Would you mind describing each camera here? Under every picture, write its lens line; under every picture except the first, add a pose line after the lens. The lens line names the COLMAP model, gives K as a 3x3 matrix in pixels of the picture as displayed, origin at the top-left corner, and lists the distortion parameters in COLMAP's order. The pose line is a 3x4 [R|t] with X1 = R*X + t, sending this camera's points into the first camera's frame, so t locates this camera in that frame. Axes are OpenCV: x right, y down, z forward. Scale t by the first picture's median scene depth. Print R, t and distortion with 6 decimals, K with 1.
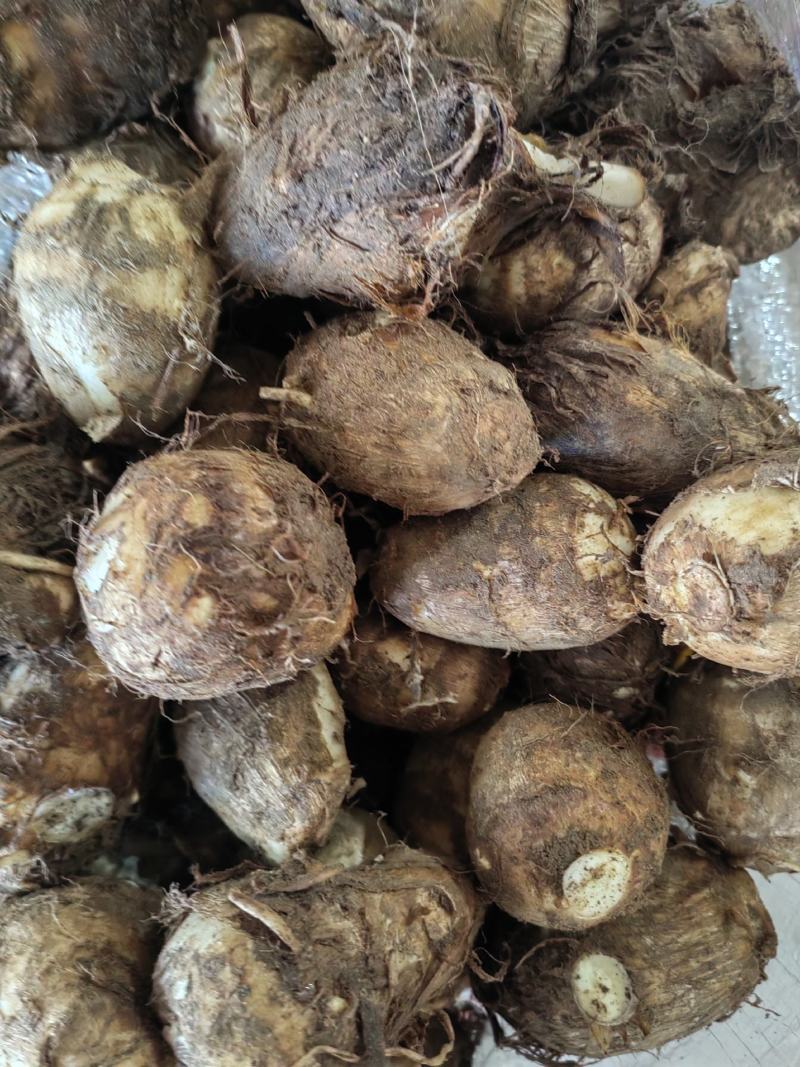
lens RADIAL K [[783.3, 0, 400.8], [0, 783.3, 541.9], [0, 0, 1]] dist [-0.022411, 0.027756]
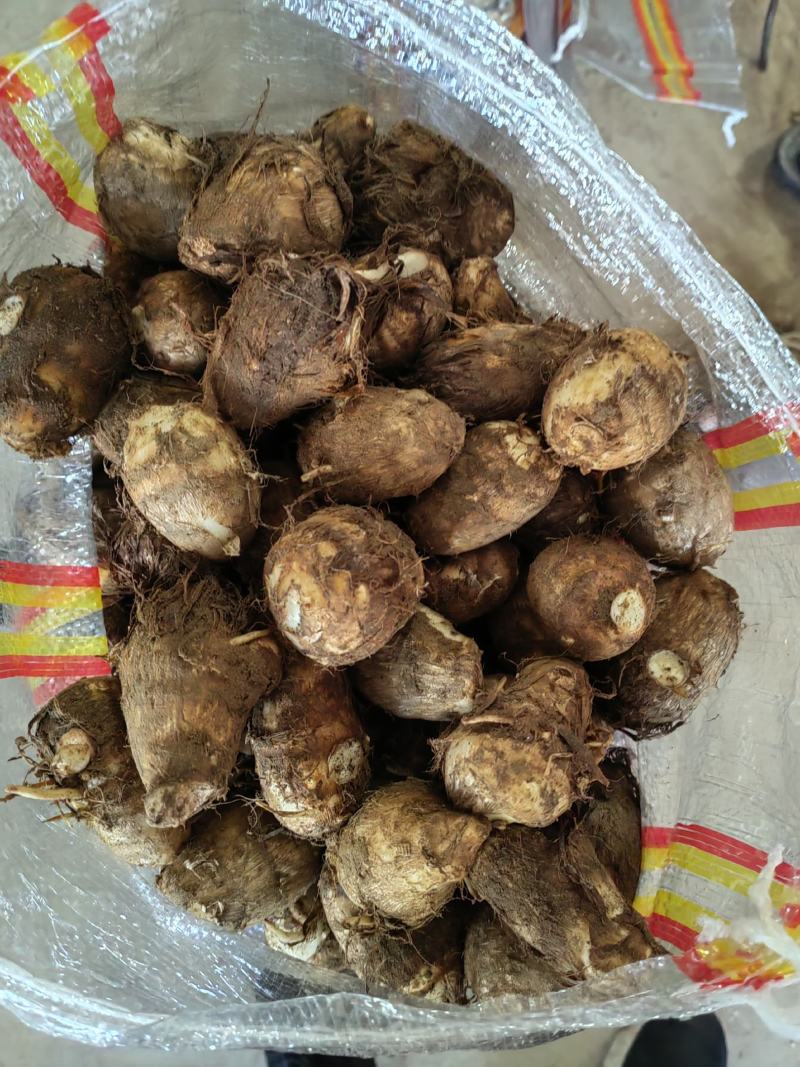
lens RADIAL K [[783.3, 0, 395.1], [0, 783.3, 526.7], [0, 0, 1]] dist [-0.022411, 0.027756]
pose [[0.834746, -0.538137, 0.116651, -0.266313], [0.543037, 0.839614, -0.012609, 0.019171], [-0.091157, 0.073871, 0.993093, -0.649047]]
